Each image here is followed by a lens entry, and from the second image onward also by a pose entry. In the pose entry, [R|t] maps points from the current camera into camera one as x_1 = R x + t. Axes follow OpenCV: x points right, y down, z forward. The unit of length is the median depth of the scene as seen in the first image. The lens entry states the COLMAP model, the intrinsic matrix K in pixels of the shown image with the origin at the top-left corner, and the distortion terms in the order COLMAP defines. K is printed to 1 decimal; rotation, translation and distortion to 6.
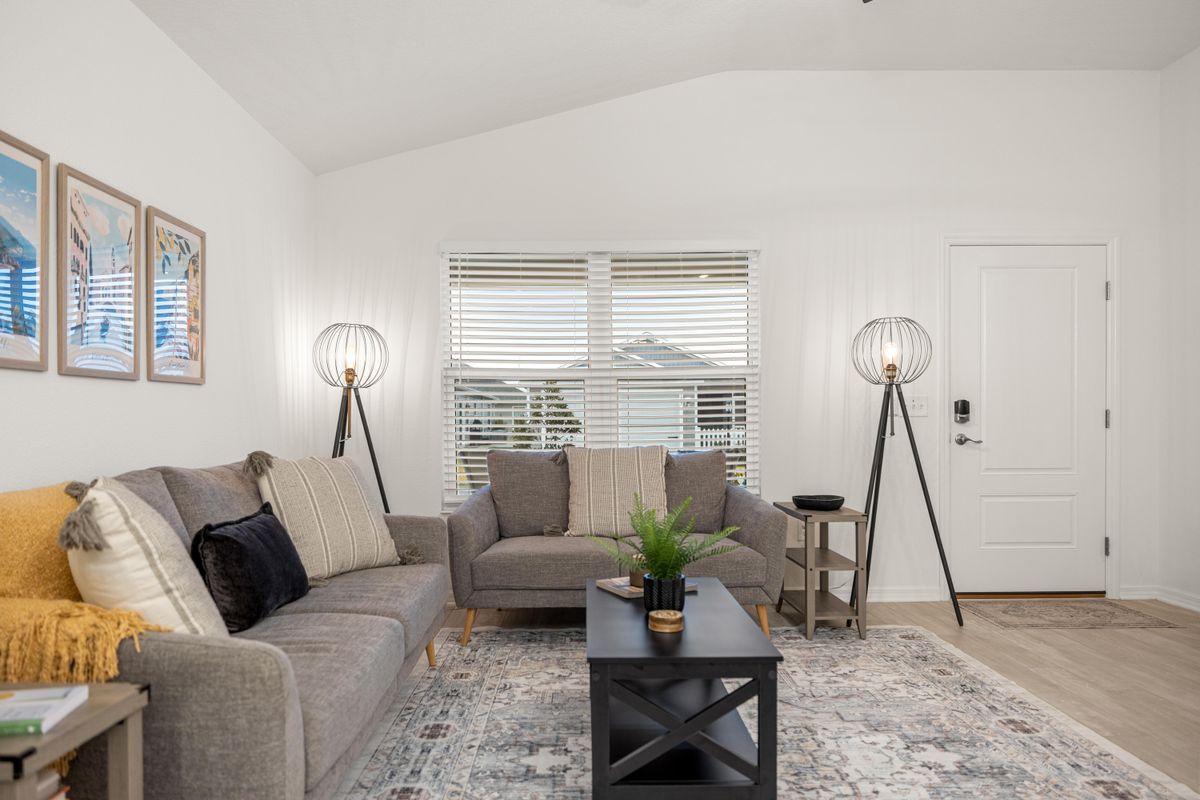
lens RADIAL K [[783.1, 0, 583.2], [0, 783.1, 433.5], [0, 0, 1]] dist [0.002473, -0.003117]
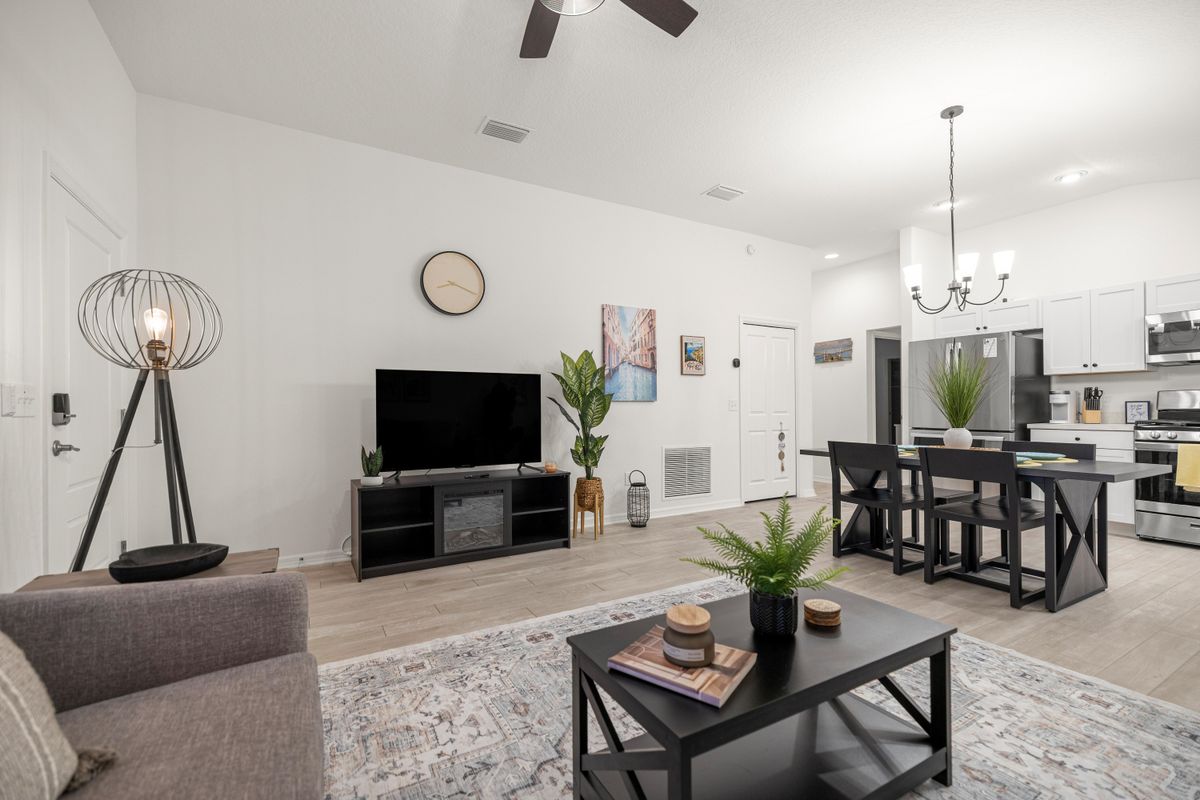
lens RADIAL K [[509.7, 0, 599.7], [0, 509.7, 406.2], [0, 0, 1]] dist [0.003661, -0.000878]
pose [[-0.491916, 0.014581, 0.870520, -0.214424], [0.021635, 0.999756, -0.004520, -0.022361], [-0.870374, 0.016611, -0.492111, 0.996397]]
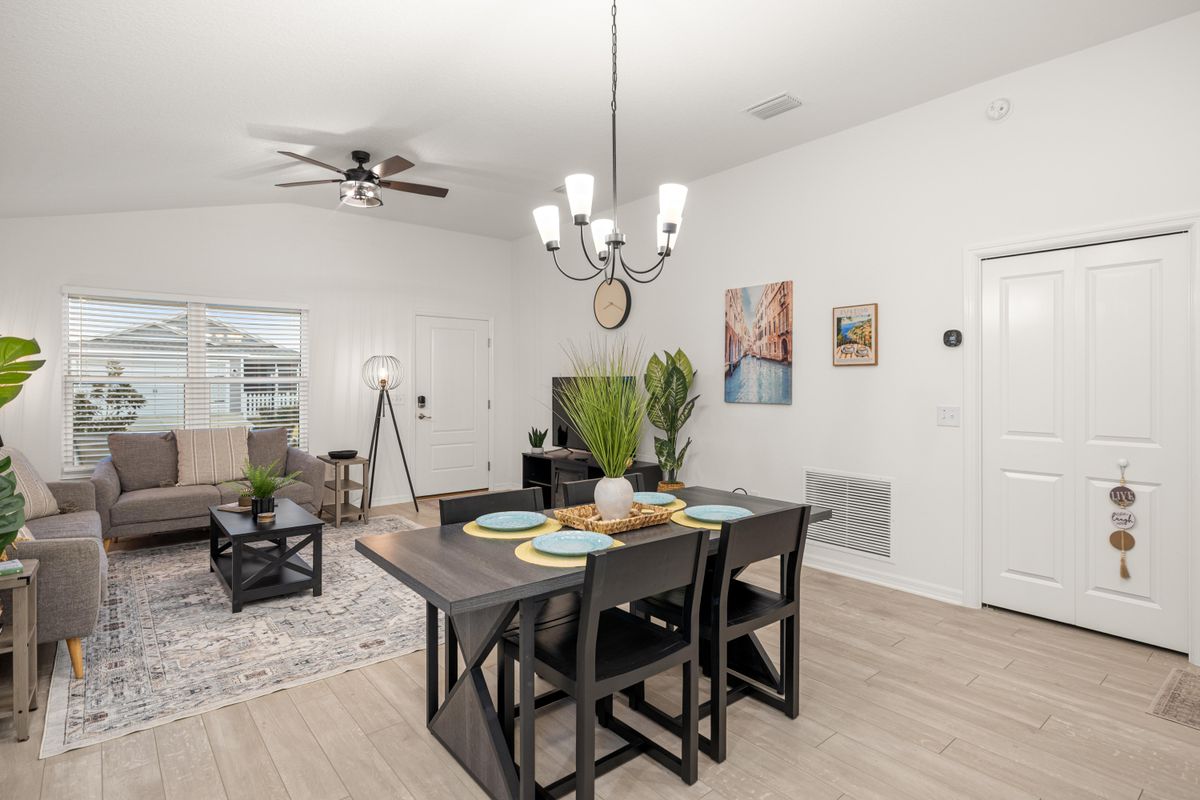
lens RADIAL K [[616.7, 0, 604.5], [0, 616.7, 381.7], [0, 0, 1]] dist [-0.001776, 0.000533]
pose [[0.774785, 0.008300, 0.632171, -0.157065], [0.001893, 0.999879, -0.015447, -0.066427], [-0.632222, 0.013165, 0.774675, -0.570223]]
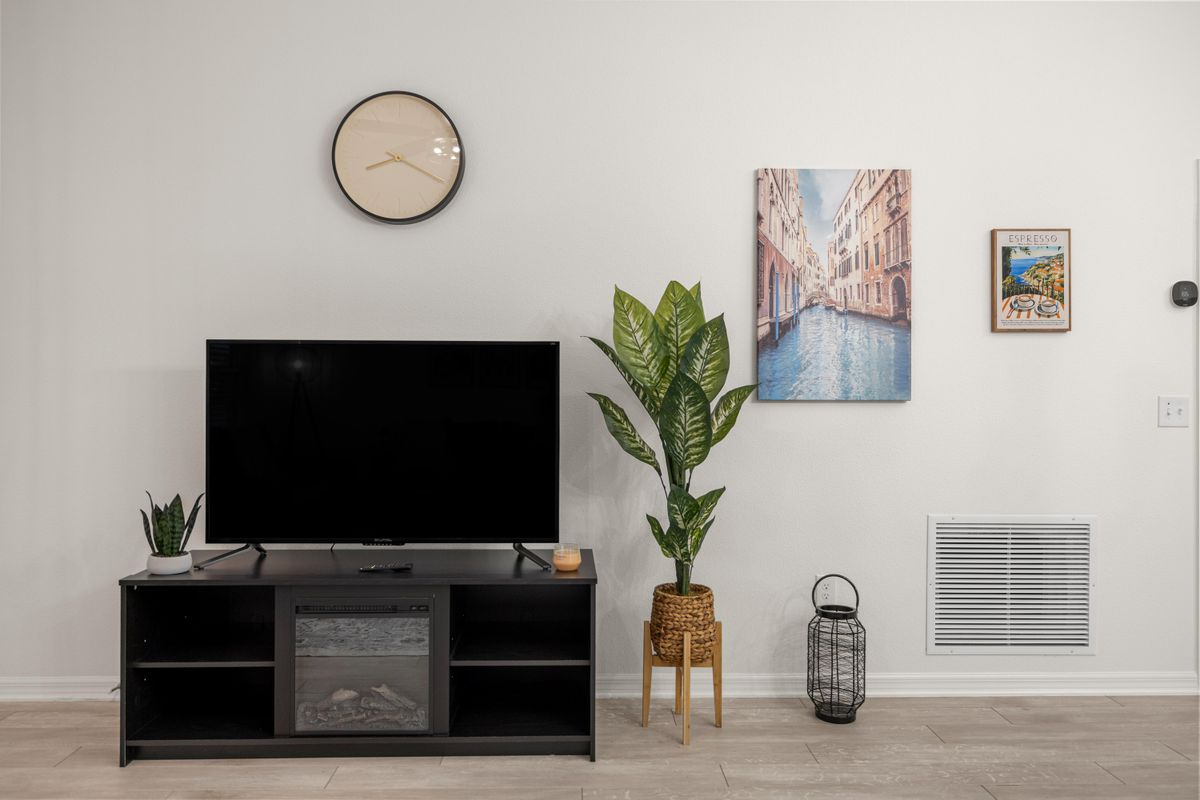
lens RADIAL K [[816.2, 0, 600.4], [0, 816.2, 390.6], [0, 0, 1]] dist [0.002171, -0.000254]
pose [[-0.011251, 0.008235, 0.999903, 0.047067], [0.011946, 0.999896, -0.008101, -0.047268], [-0.999865, 0.011853, -0.011348, 0.514793]]
